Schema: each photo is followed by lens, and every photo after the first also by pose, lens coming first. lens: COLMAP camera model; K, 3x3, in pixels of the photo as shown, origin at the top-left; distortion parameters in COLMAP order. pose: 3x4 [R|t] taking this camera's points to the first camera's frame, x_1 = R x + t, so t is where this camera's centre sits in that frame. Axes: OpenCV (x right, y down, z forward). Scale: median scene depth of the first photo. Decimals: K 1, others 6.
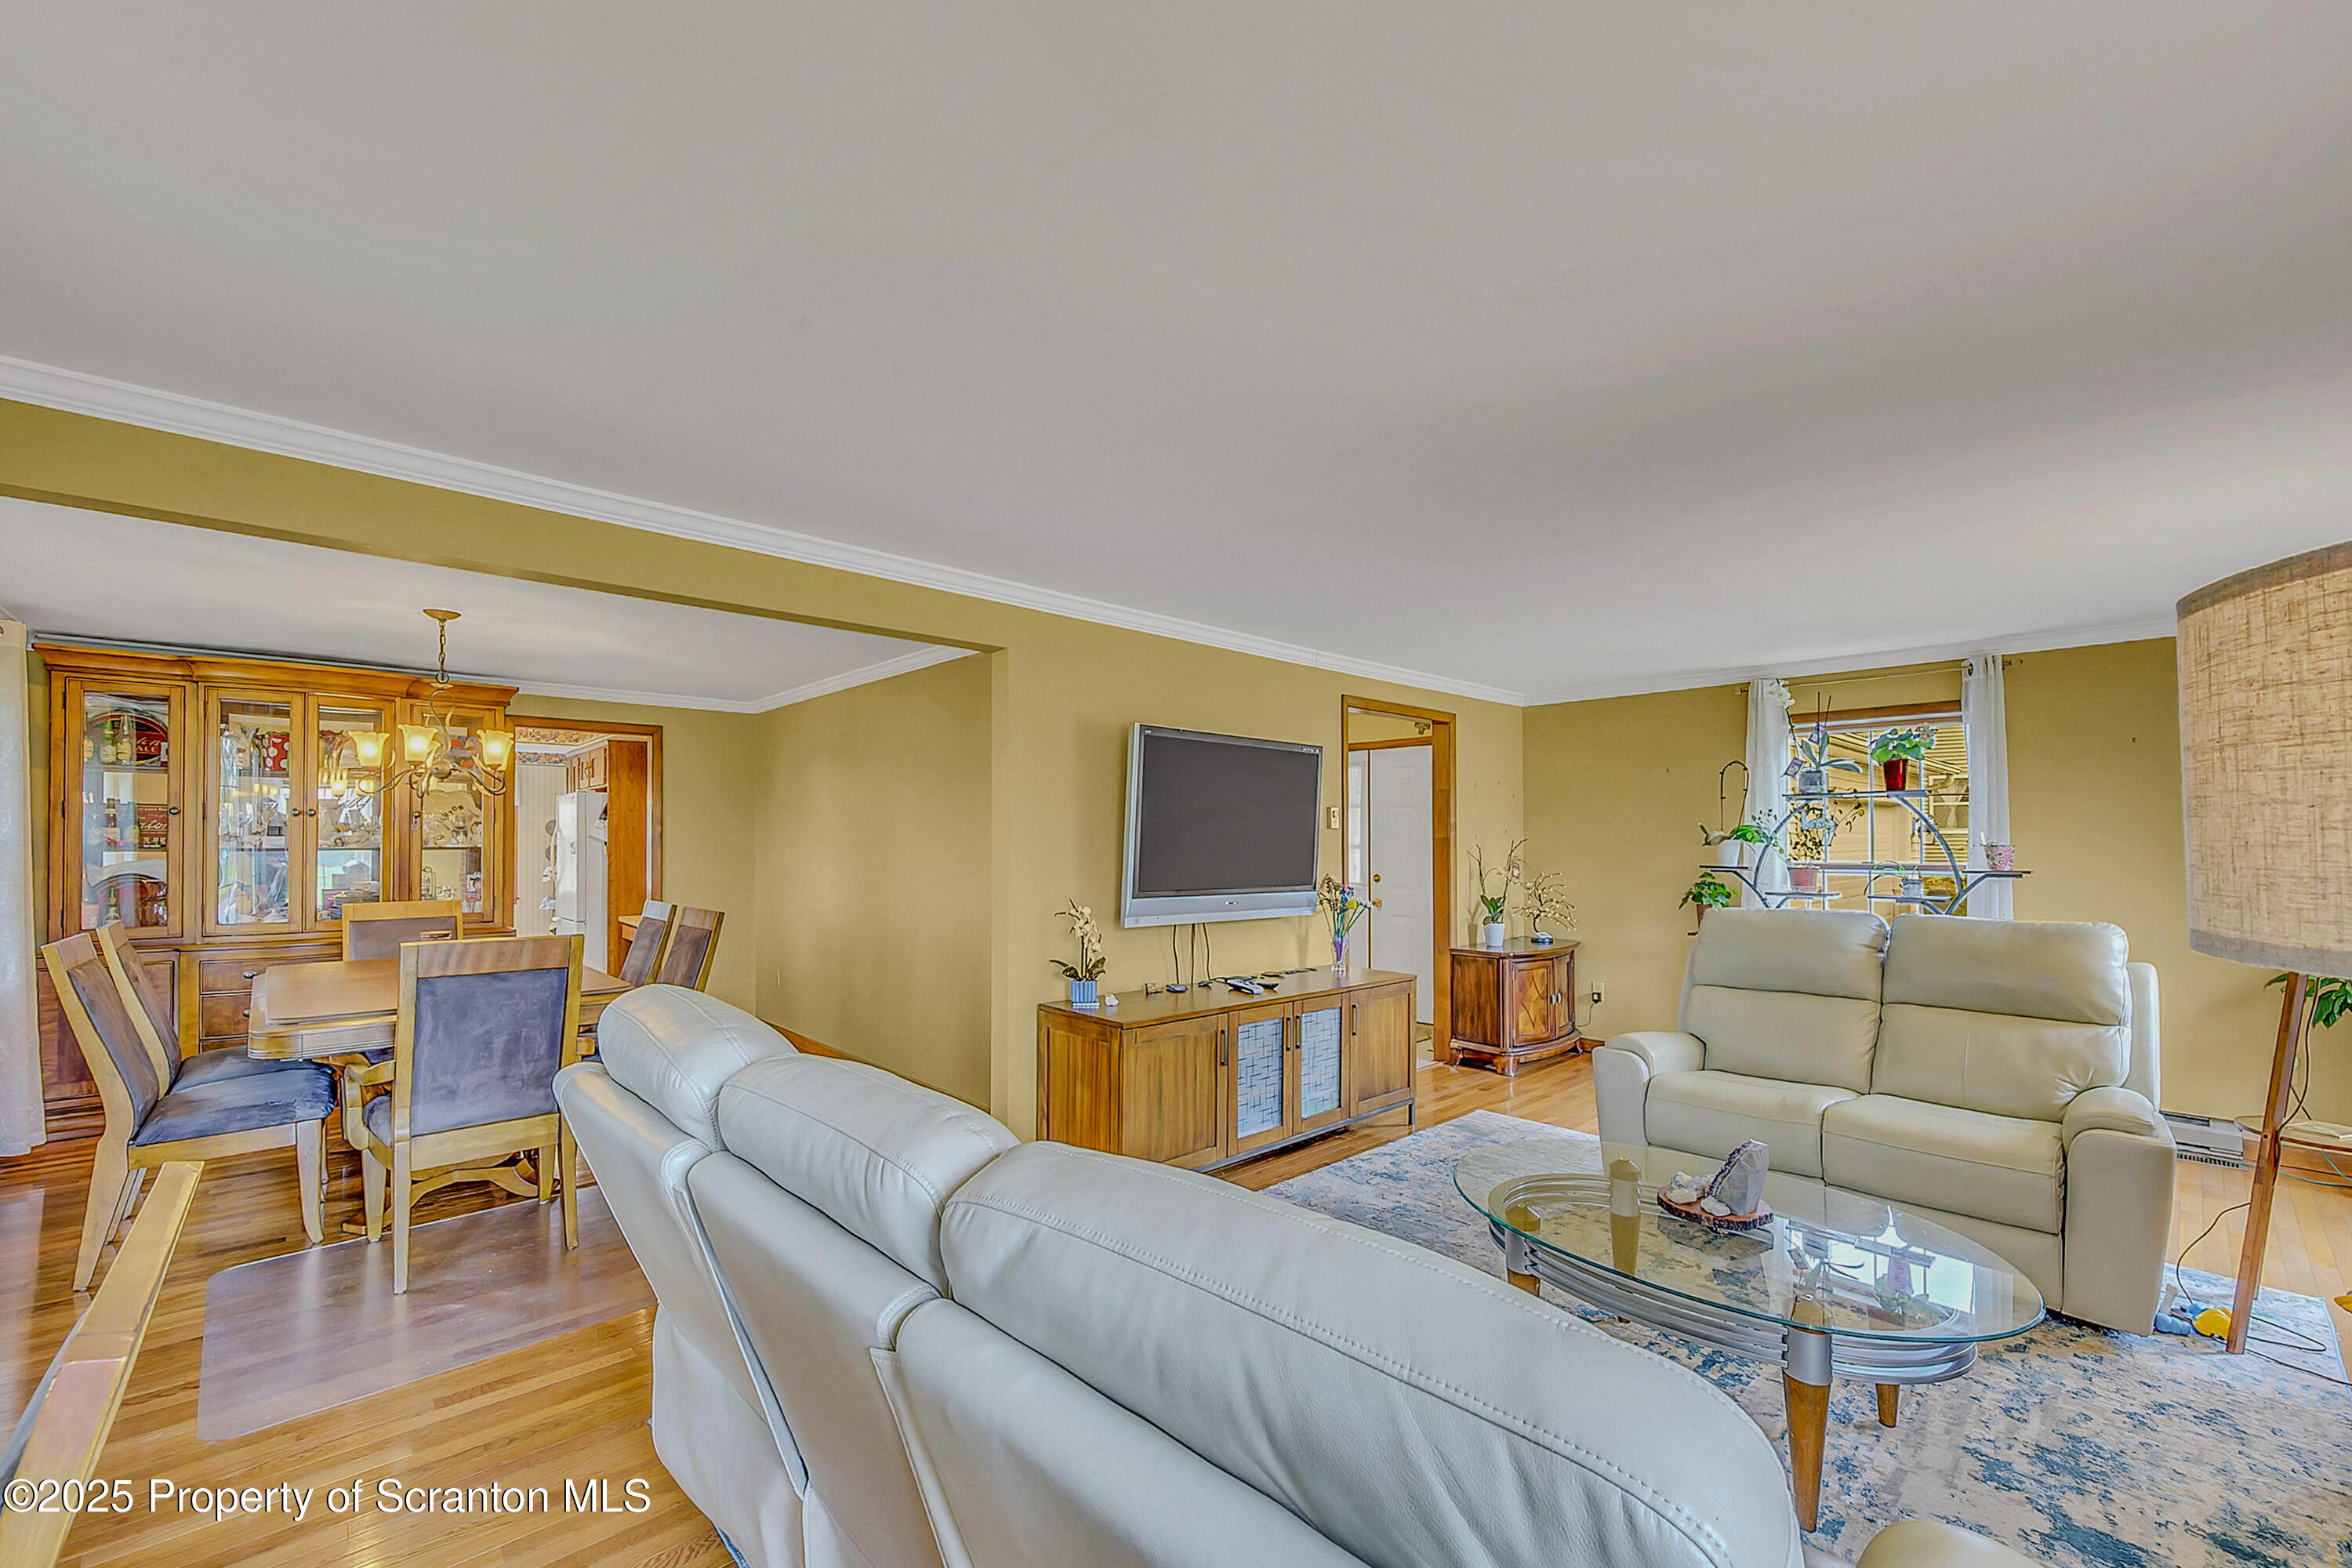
lens RADIAL K [[966.4, 0, 1171.9], [0, 966.4, 838.2], [0, 0, 1]] dist [-0.000735, -0.000080]
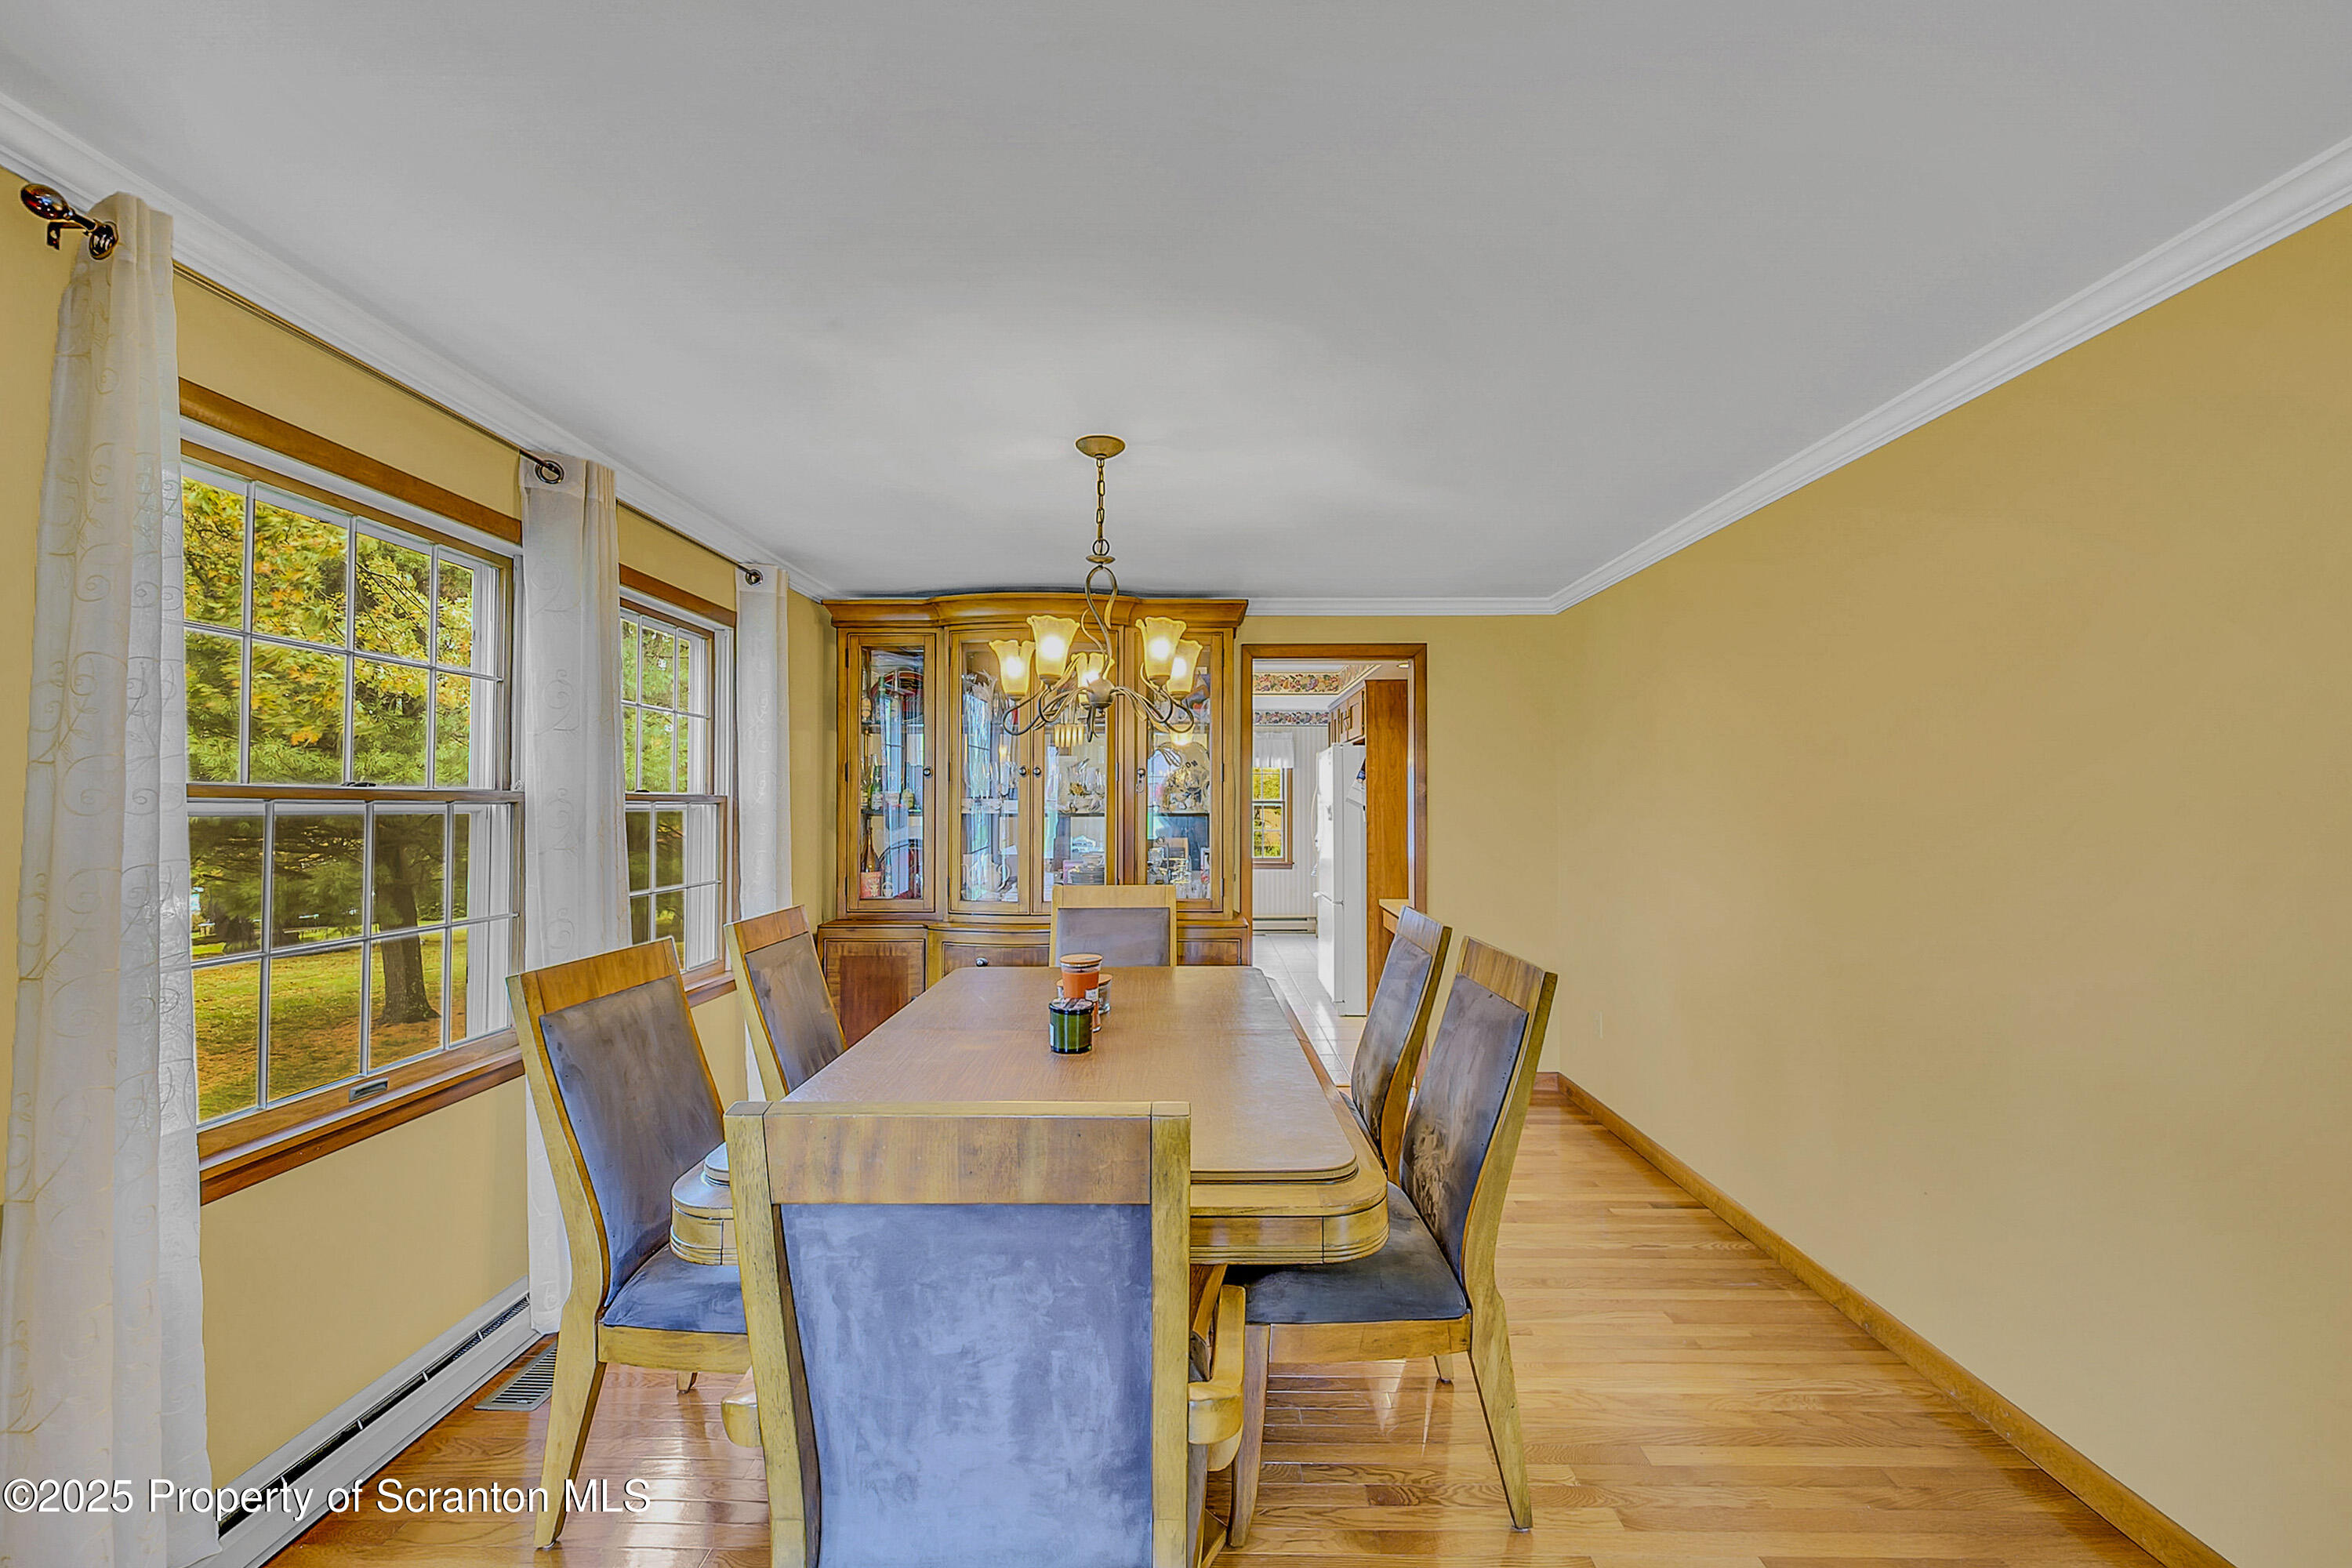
lens RADIAL K [[872.7, 0, 1176.0], [0, 872.7, 784.0], [0, 0, 1]] dist [0.002325, 0.000010]
pose [[0.718255, -0.017049, -0.695571, -0.287729], [0.003902, 0.999783, -0.020476, -0.000069], [0.695769, 0.011993, 0.718166, 0.552790]]
